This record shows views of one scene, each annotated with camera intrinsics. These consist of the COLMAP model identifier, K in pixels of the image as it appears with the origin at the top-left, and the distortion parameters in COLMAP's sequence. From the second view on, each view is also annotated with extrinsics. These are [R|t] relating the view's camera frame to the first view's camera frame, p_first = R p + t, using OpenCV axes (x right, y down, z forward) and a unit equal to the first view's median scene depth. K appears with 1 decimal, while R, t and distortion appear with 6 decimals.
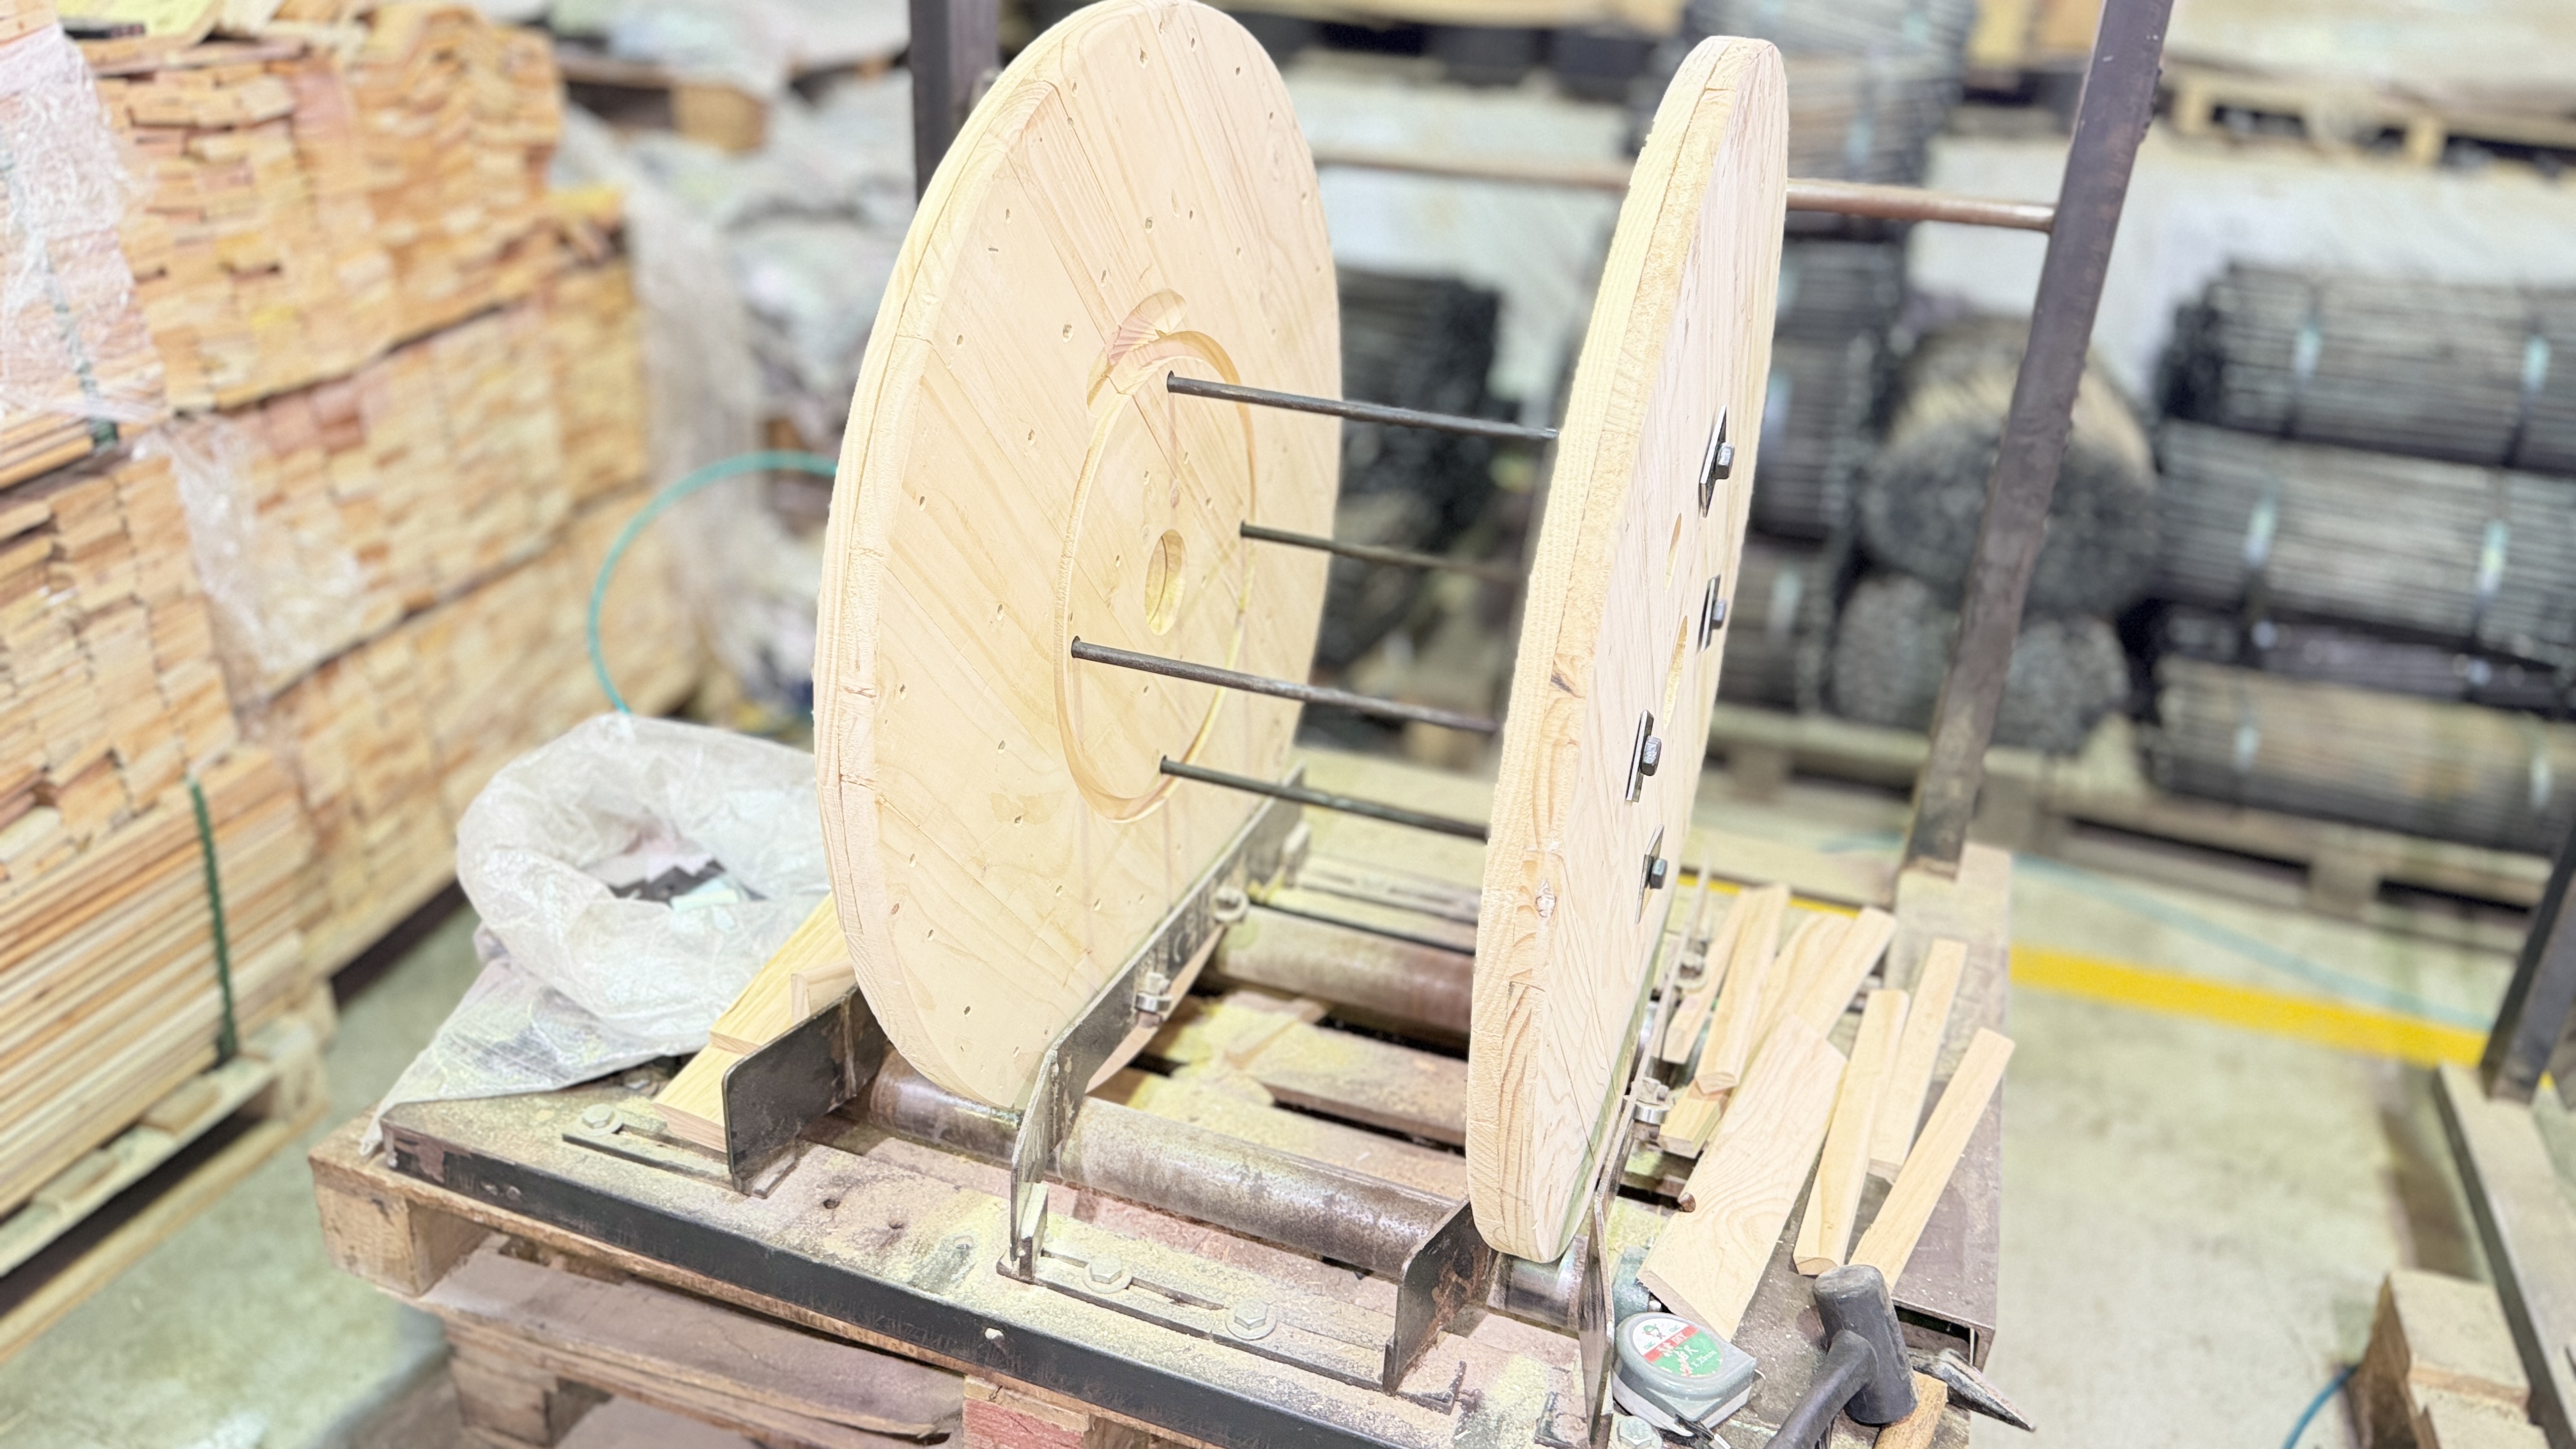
lens RADIAL K [[1914.2, 0, 1288.0], [0, 1914.2, 724.5], [0, 0, 1]] dist [-0.023262, -0.004230]
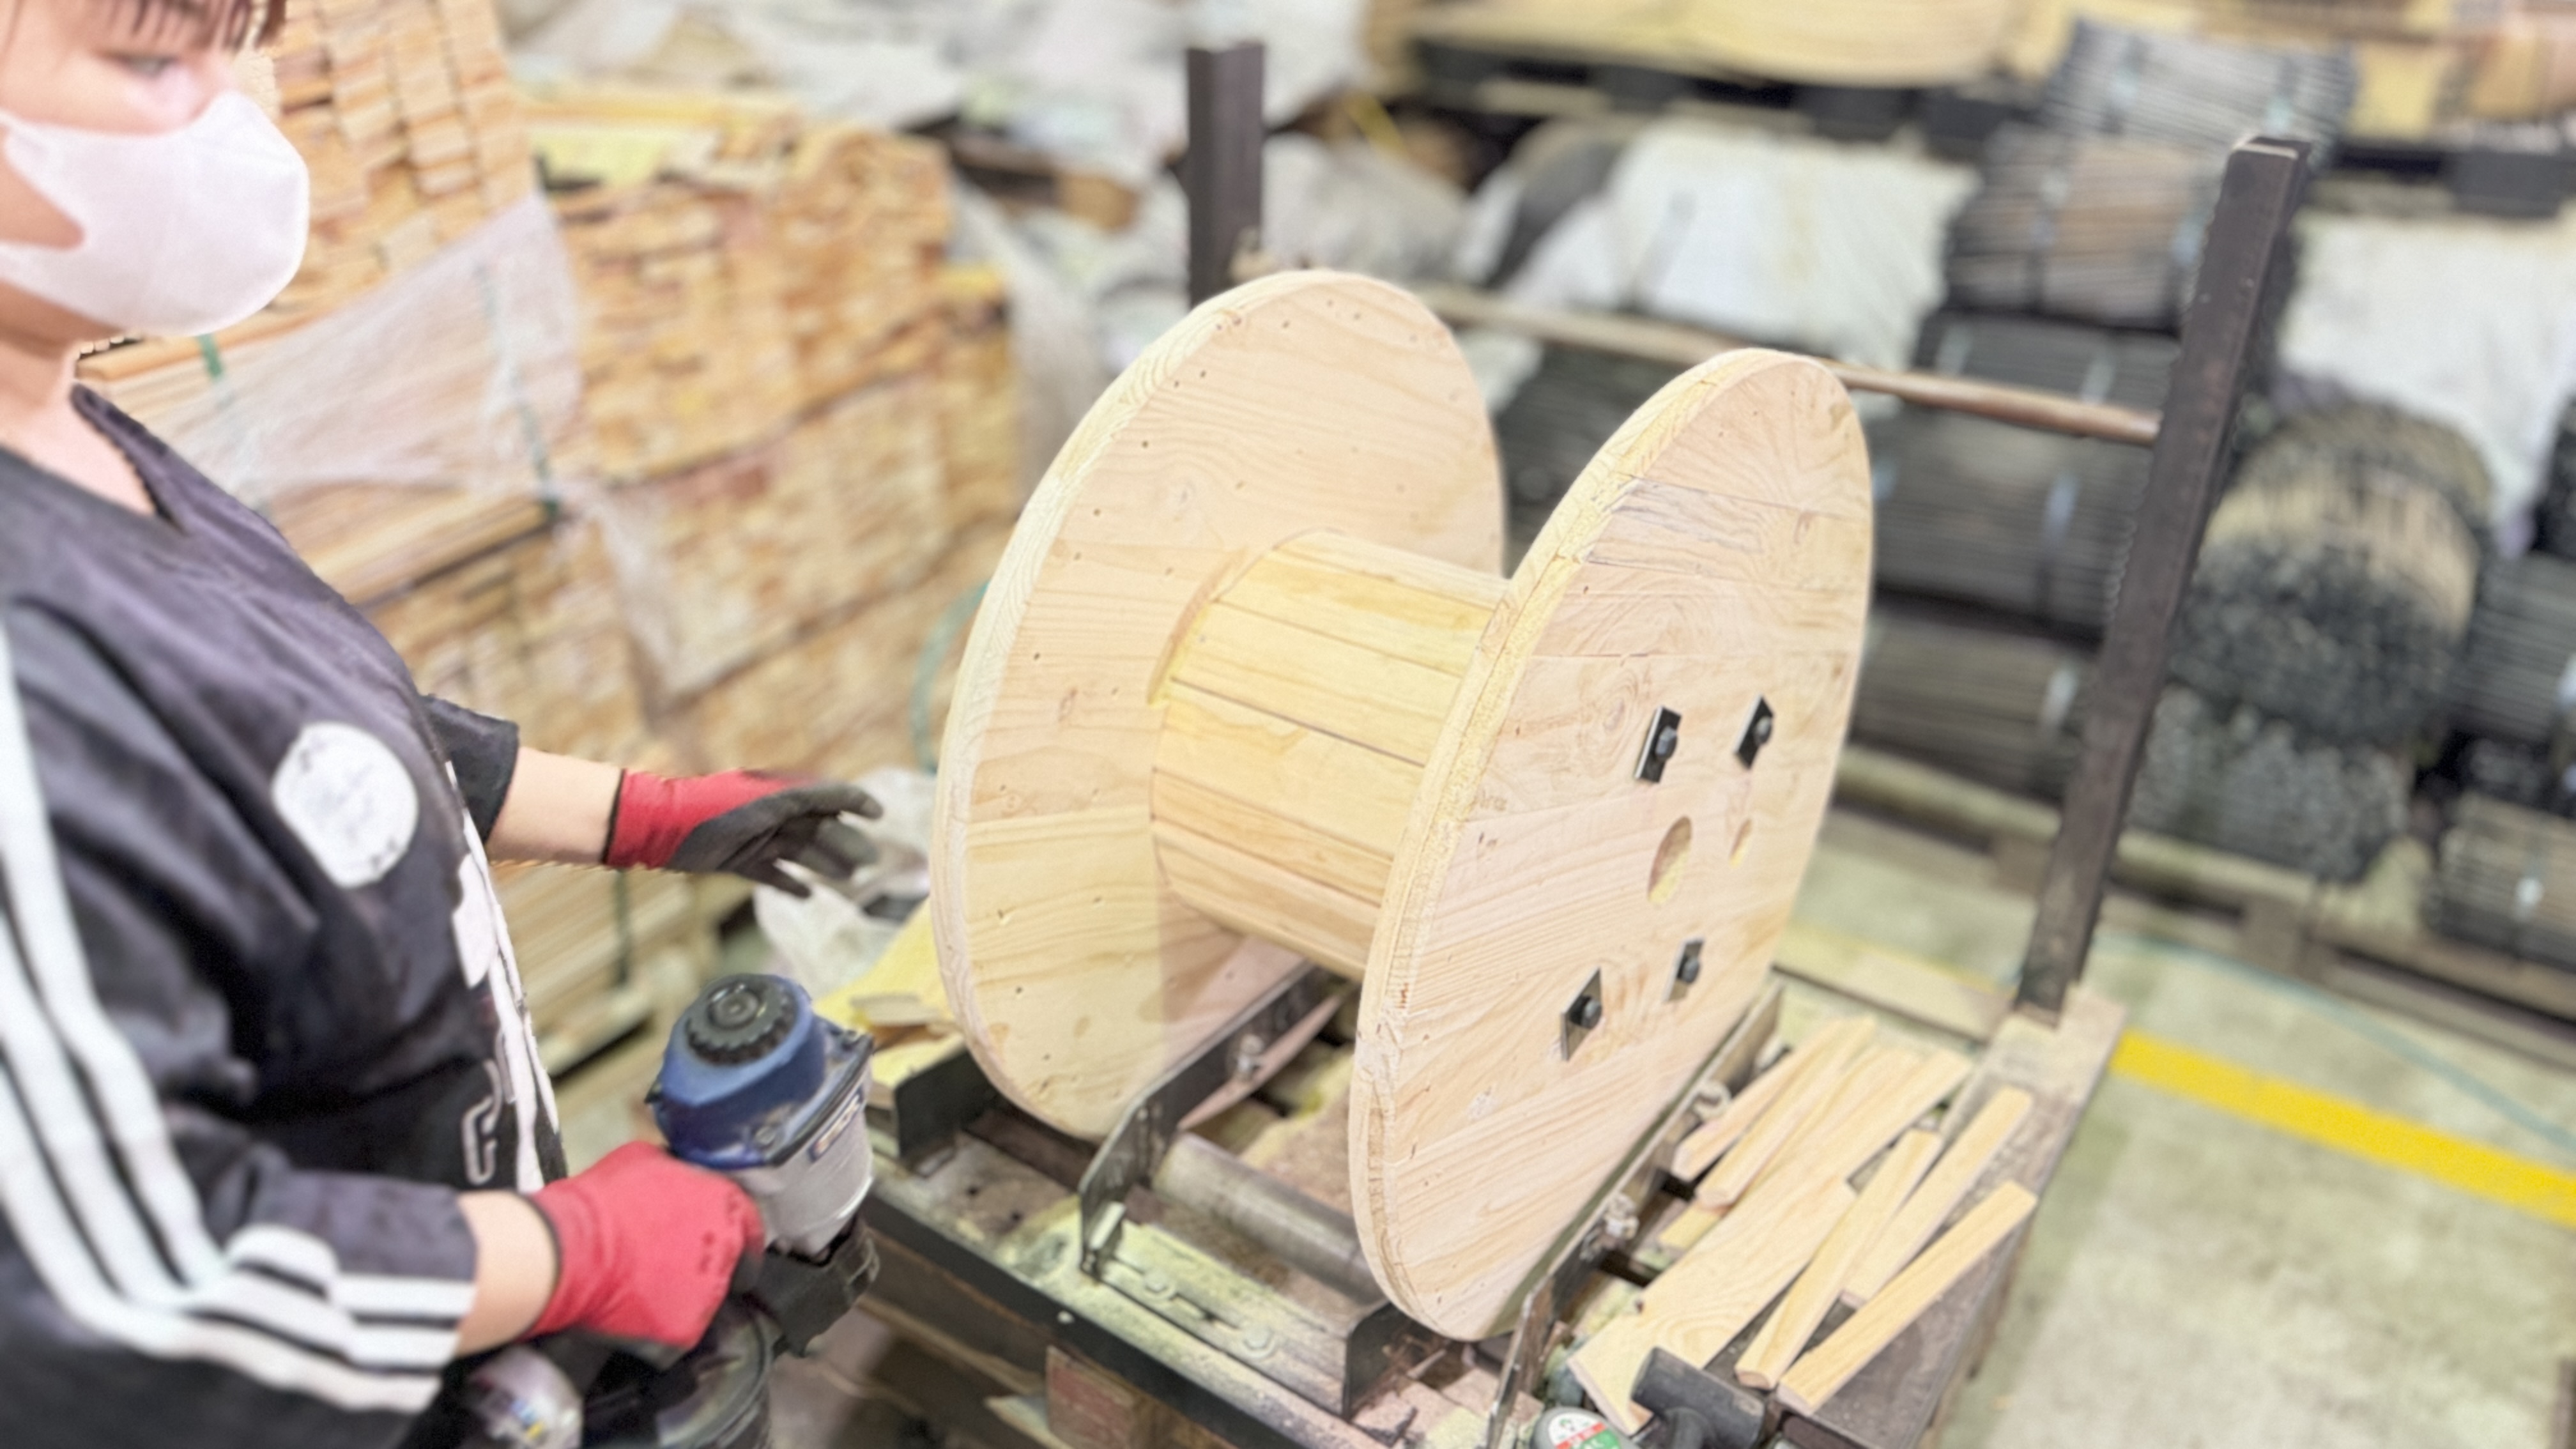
lens RADIAL K [[1914.2, 0, 1288.0], [0, 1914.2, 724.5], [0, 0, 1]] dist [-0.023262, -0.004230]
pose [[0.961257, 0.089993, -0.260548, 0.165501], [-0.079344, 0.995535, 0.051128, -0.087488], [0.263986, -0.028474, 0.964106, -0.100354]]
